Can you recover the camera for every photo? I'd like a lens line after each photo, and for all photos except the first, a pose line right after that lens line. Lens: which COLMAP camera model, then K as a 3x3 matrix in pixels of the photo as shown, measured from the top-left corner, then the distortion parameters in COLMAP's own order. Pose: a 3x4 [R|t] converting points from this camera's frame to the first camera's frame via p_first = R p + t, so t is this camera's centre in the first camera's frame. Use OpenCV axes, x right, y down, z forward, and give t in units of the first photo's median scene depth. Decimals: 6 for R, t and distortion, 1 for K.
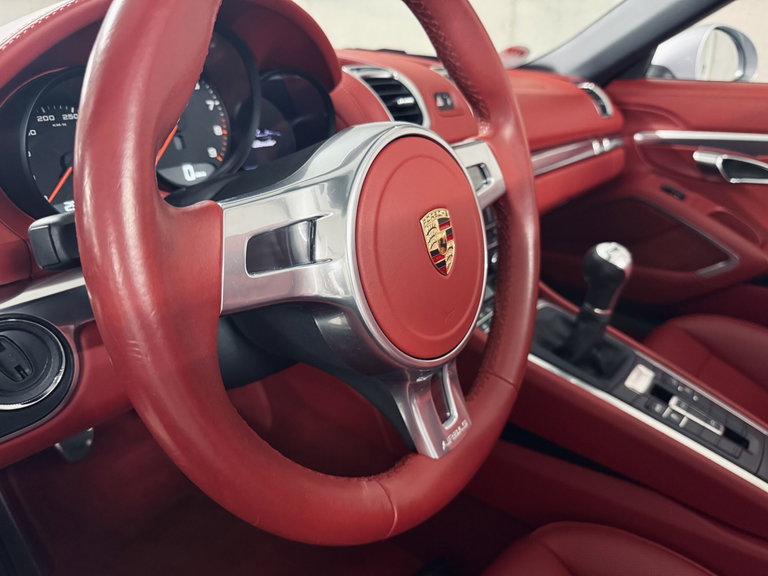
lens RADIAL K [[582.0, 0, 385.3], [0, 582.0, 270.2], [0, 0, 1]] dist [0.015410, -0.023388]
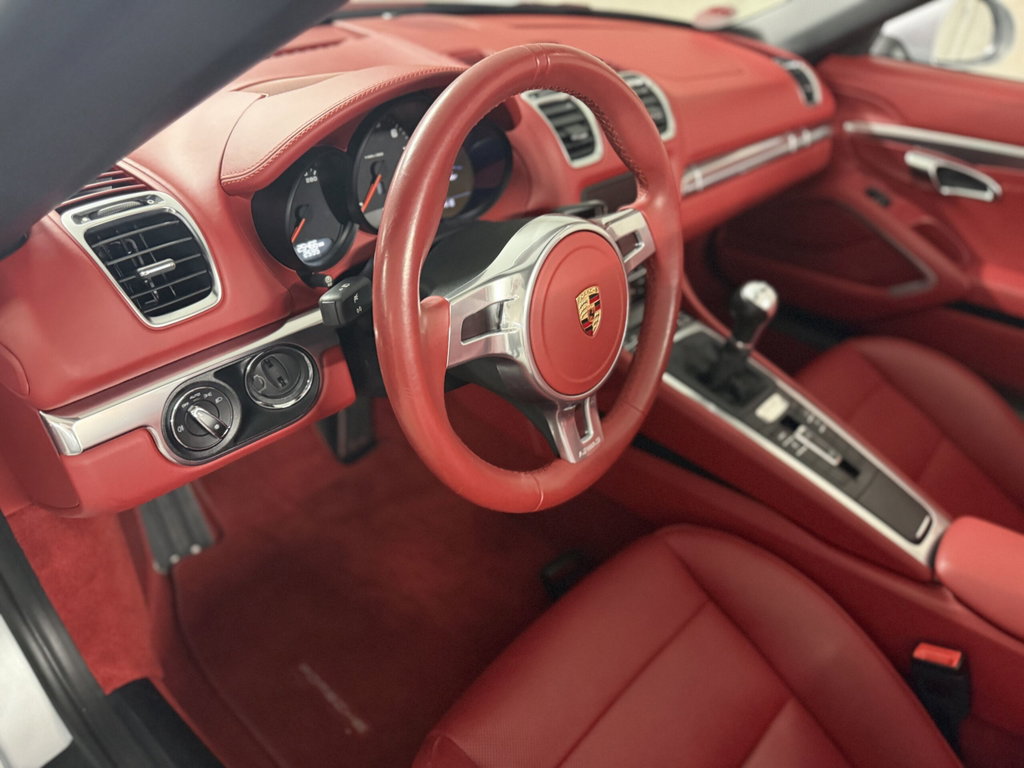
lens RADIAL K [[776.0, 0, 521.5], [0, 776.0, 367.6], [0, 0, 1]] dist [0.015410, -0.023388]
pose [[0.996867, 0.078279, -0.011337, -0.017378], [-0.074598, 0.978125, 0.194182, -0.132655], [0.026289, -0.192728, 0.980900, -0.410187]]
